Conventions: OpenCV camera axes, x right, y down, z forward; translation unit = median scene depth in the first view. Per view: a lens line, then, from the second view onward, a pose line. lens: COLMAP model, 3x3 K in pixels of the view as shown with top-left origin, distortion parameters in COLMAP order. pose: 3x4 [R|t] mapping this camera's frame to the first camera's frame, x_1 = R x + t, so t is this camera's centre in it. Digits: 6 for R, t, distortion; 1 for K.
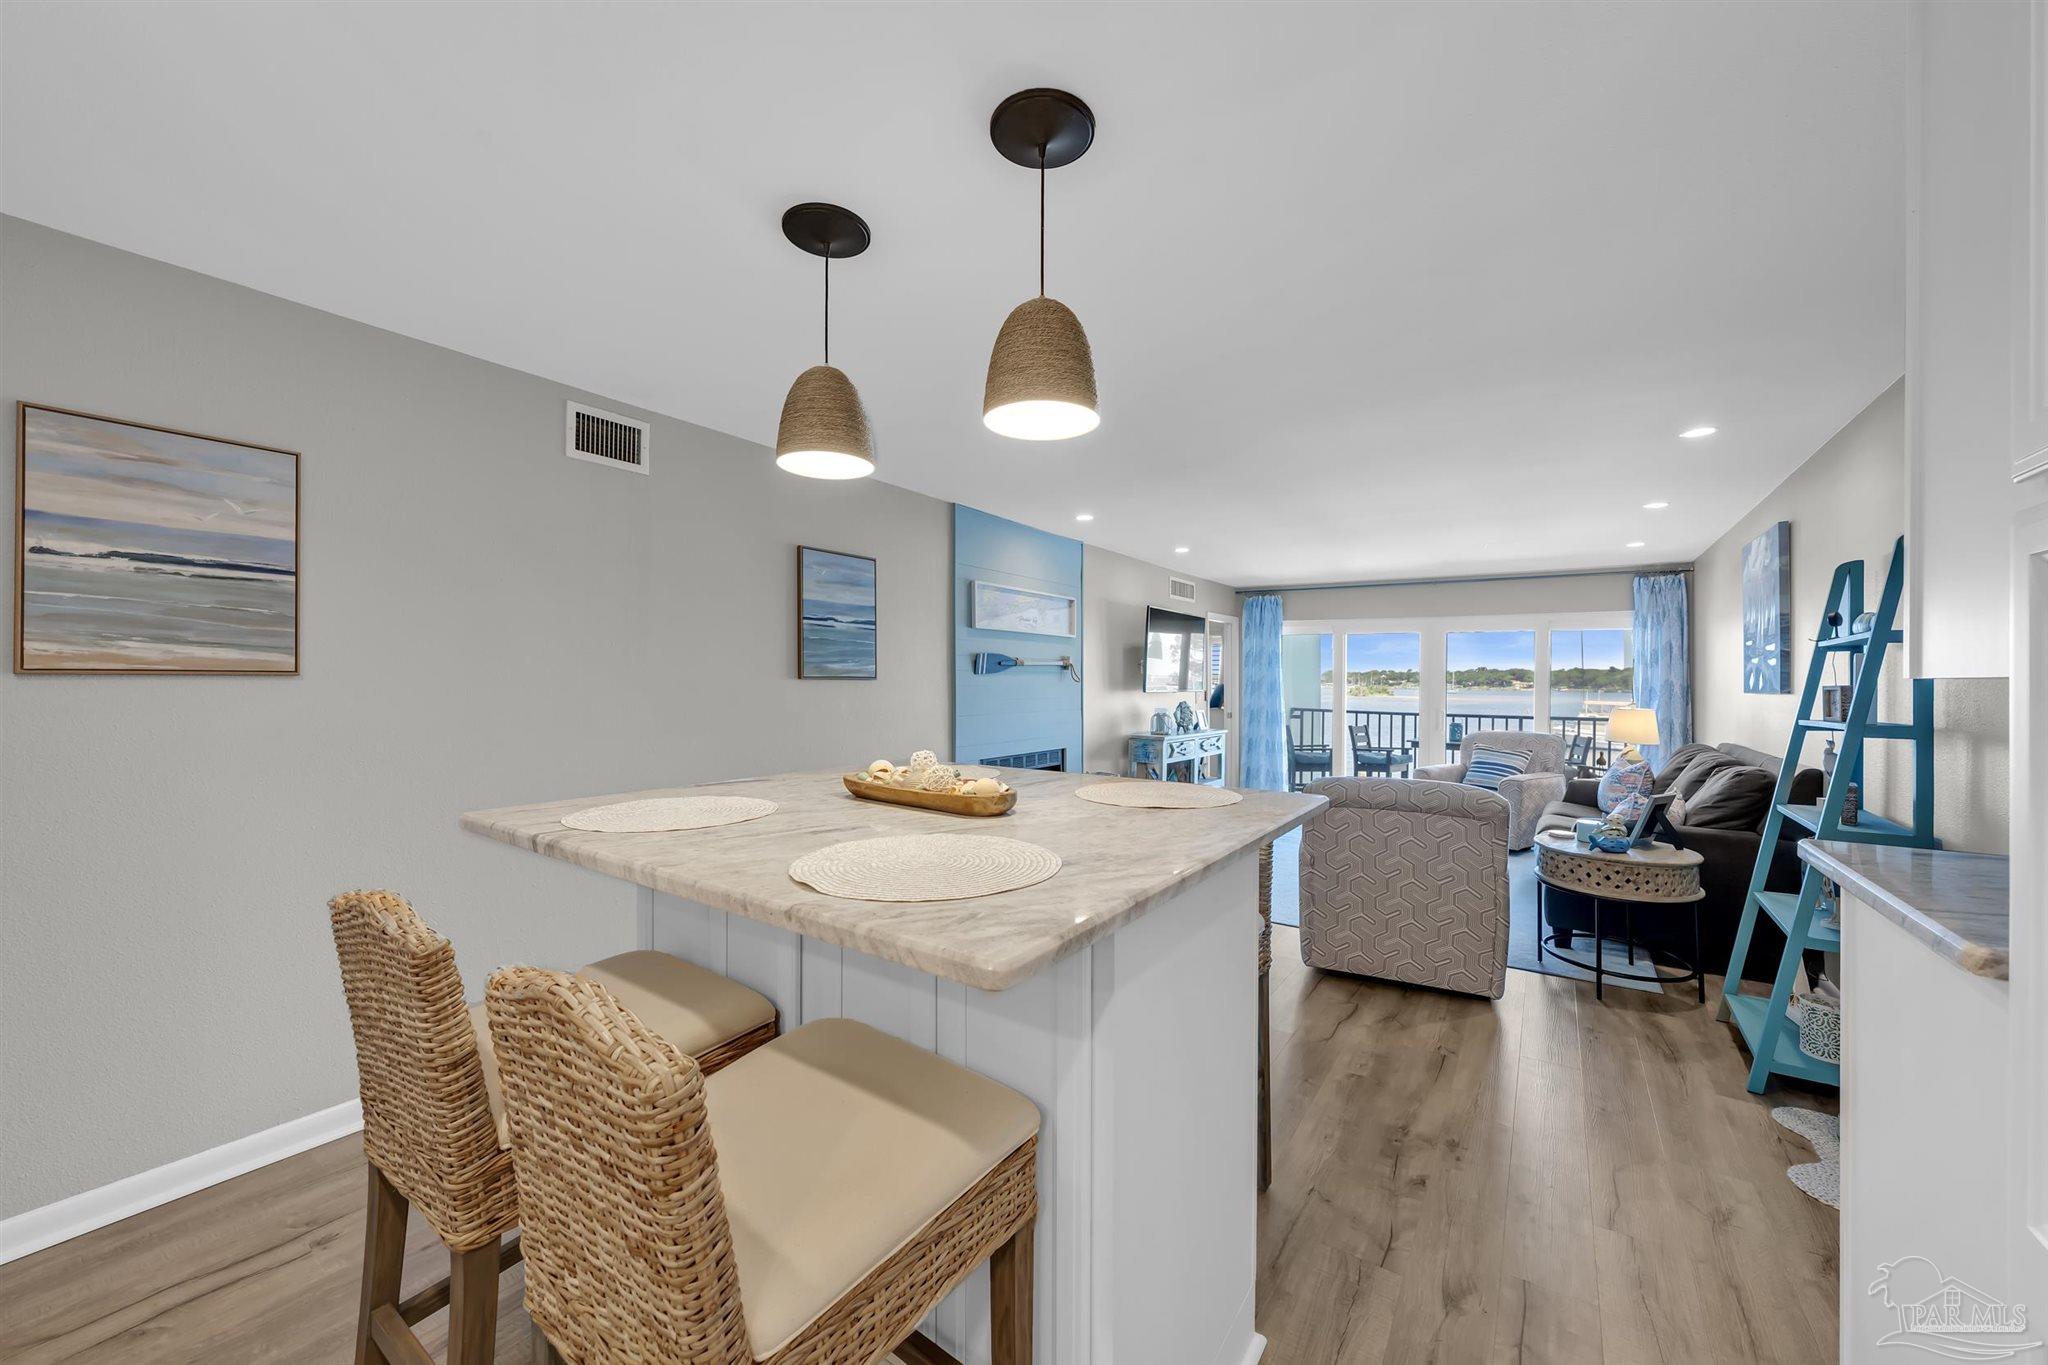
lens RADIAL K [[746.9, 0, 1032.2], [0, 746.9, 680.7], [0, 0, 1]] dist [-0.001960, -0.000259]
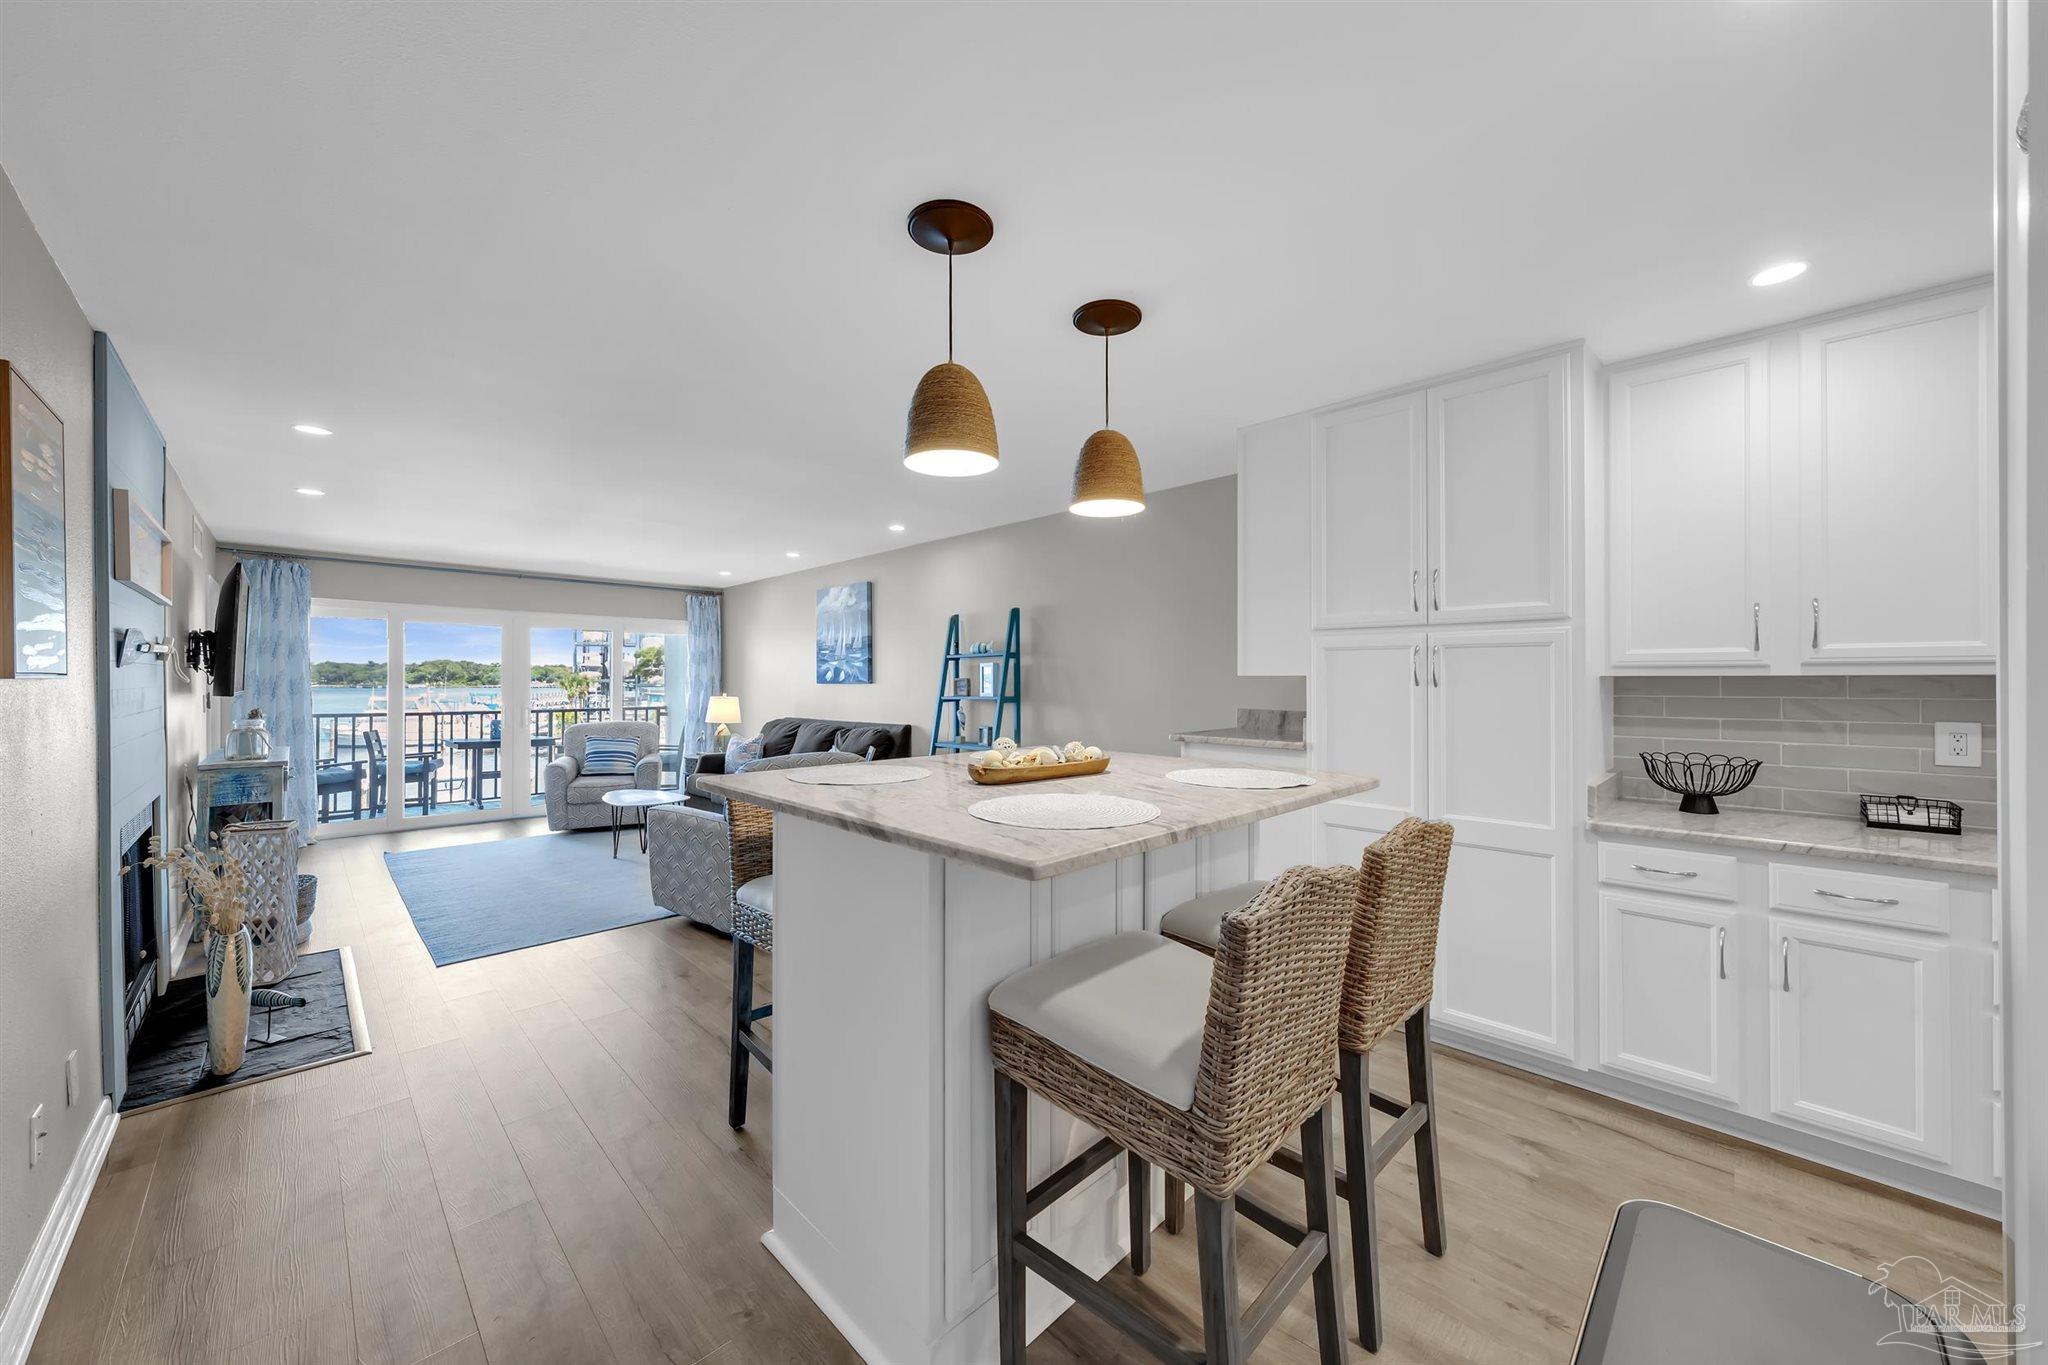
lens RADIAL K [[746.9, 0, 1032.2], [0, 746.9, 680.7], [0, 0, 1]] dist [-0.001960, -0.000259]
pose [[0.180727, -0.010473, 0.983478, -0.584221], [0.002702, 0.999945, 0.010152, -0.005186], [-0.983530, 0.000823, 0.180745, 0.334996]]
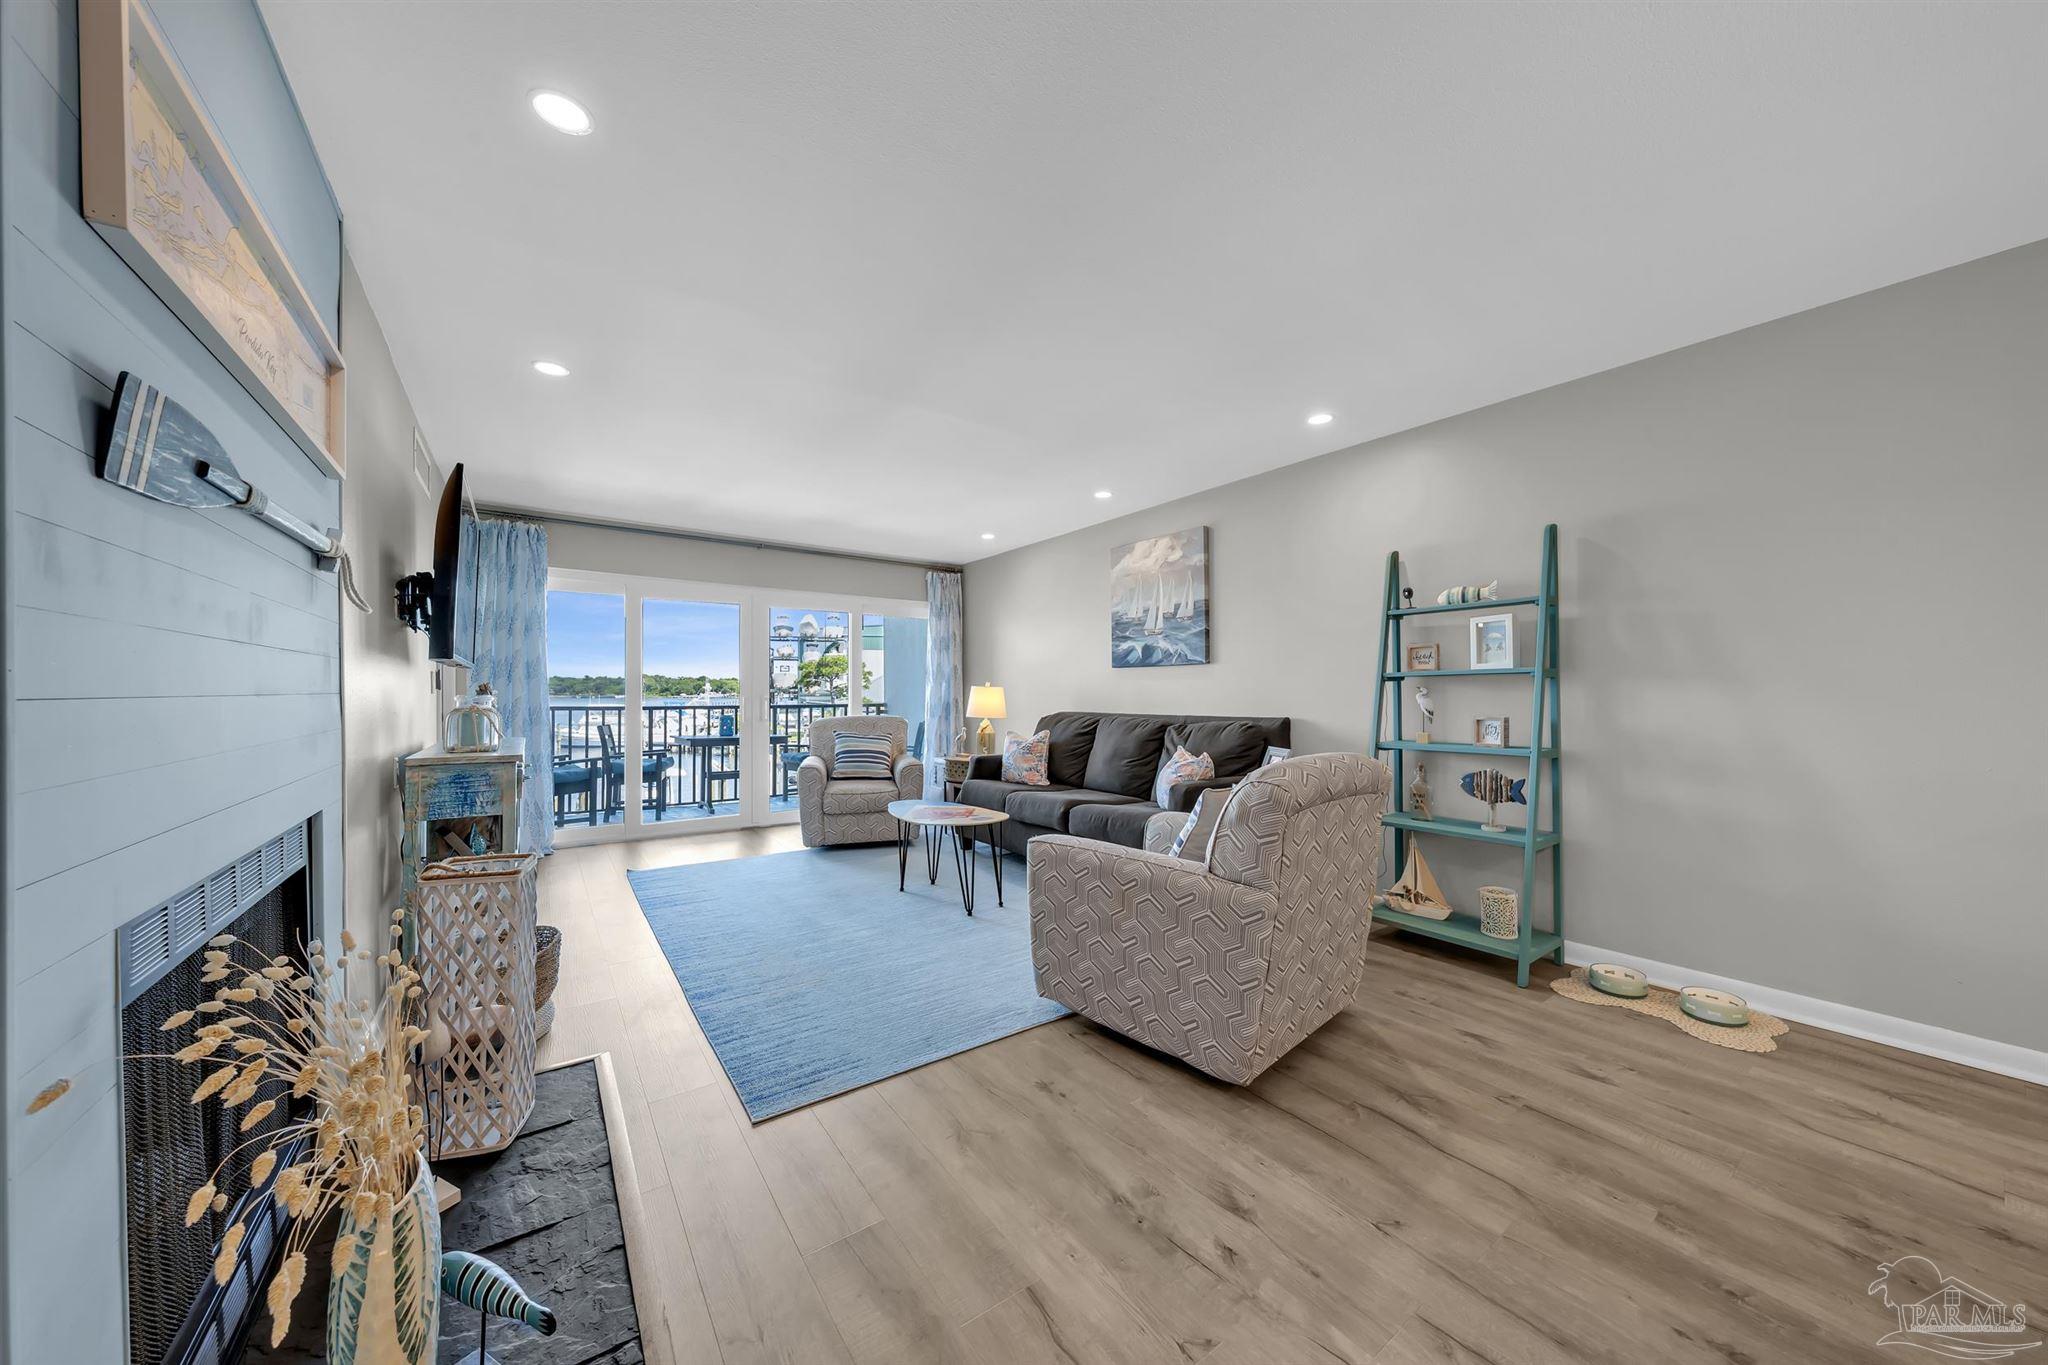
lens RADIAL K [[700.6, 0, 1027.1], [0, 700.6, 692.8], [0, 0, 1]] dist [-0.001106, -0.000199]
pose [[0.338644, -0.011341, 0.940846, -0.199731], [0.005006, 0.999935, 0.010251, 0.053142], [-0.940901, 0.001239, 0.338679, 0.887803]]
